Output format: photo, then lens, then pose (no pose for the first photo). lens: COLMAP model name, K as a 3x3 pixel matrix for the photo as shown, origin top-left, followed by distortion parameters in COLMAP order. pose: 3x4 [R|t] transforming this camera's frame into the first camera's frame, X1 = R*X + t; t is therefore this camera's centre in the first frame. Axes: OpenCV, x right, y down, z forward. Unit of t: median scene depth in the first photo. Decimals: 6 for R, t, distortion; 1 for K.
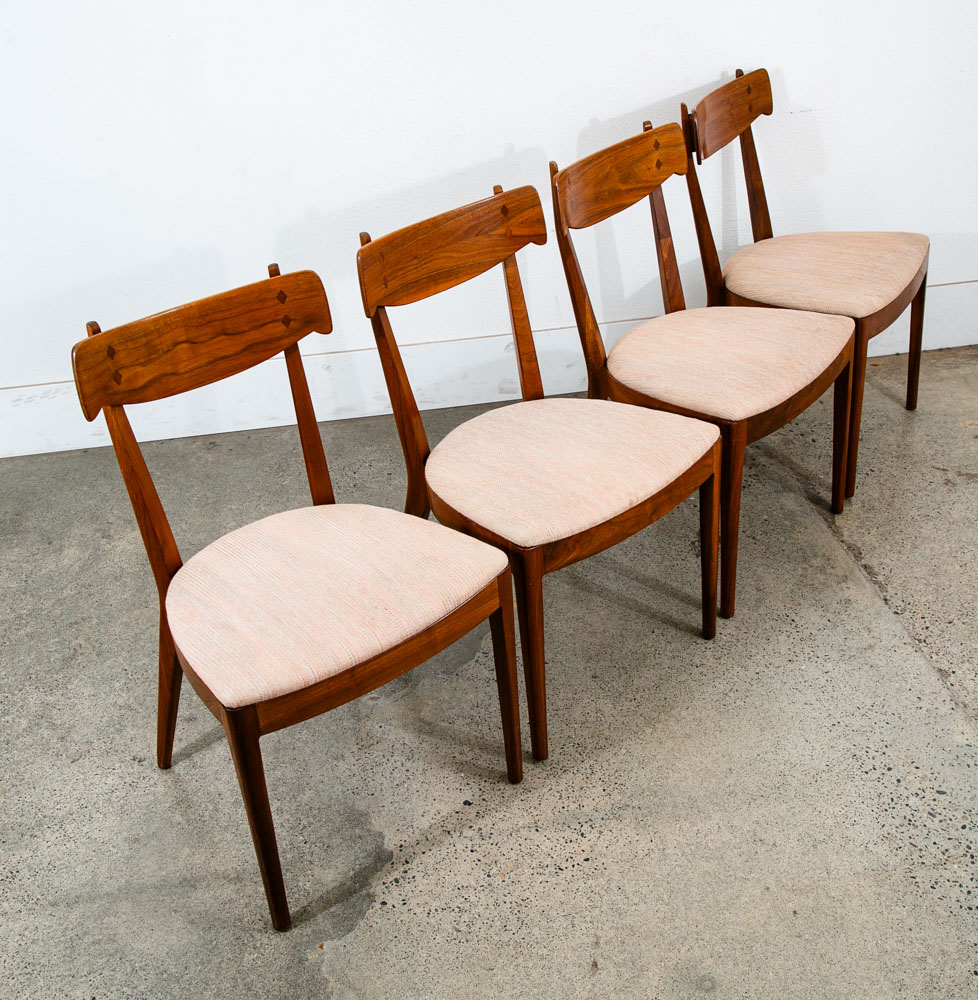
lens RADIAL K [[1241.5, 0, 489.0], [0, 1241.5, 500.0], [0, 0, 1]] dist [-0.053323, 0.087668]
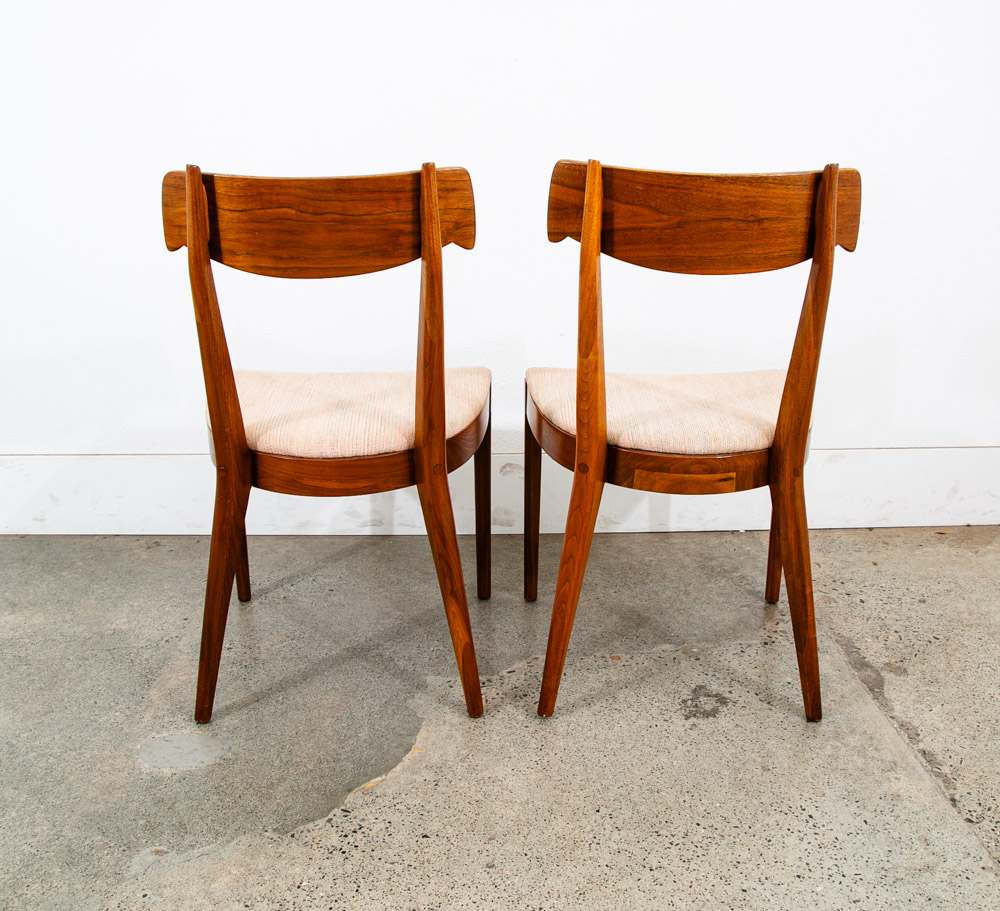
lens RADIAL K [[1014.2, 0, 504.7], [0, 1014.2, 448.9], [0, 0, 1]] dist [-0.122963, 0.073093]
pose [[0.989016, 0.078192, -0.125435, 0.132928], [-0.109926, 0.956411, -0.270543, 0.069584], [0.098813, 0.281360, 0.954501, 0.416805]]
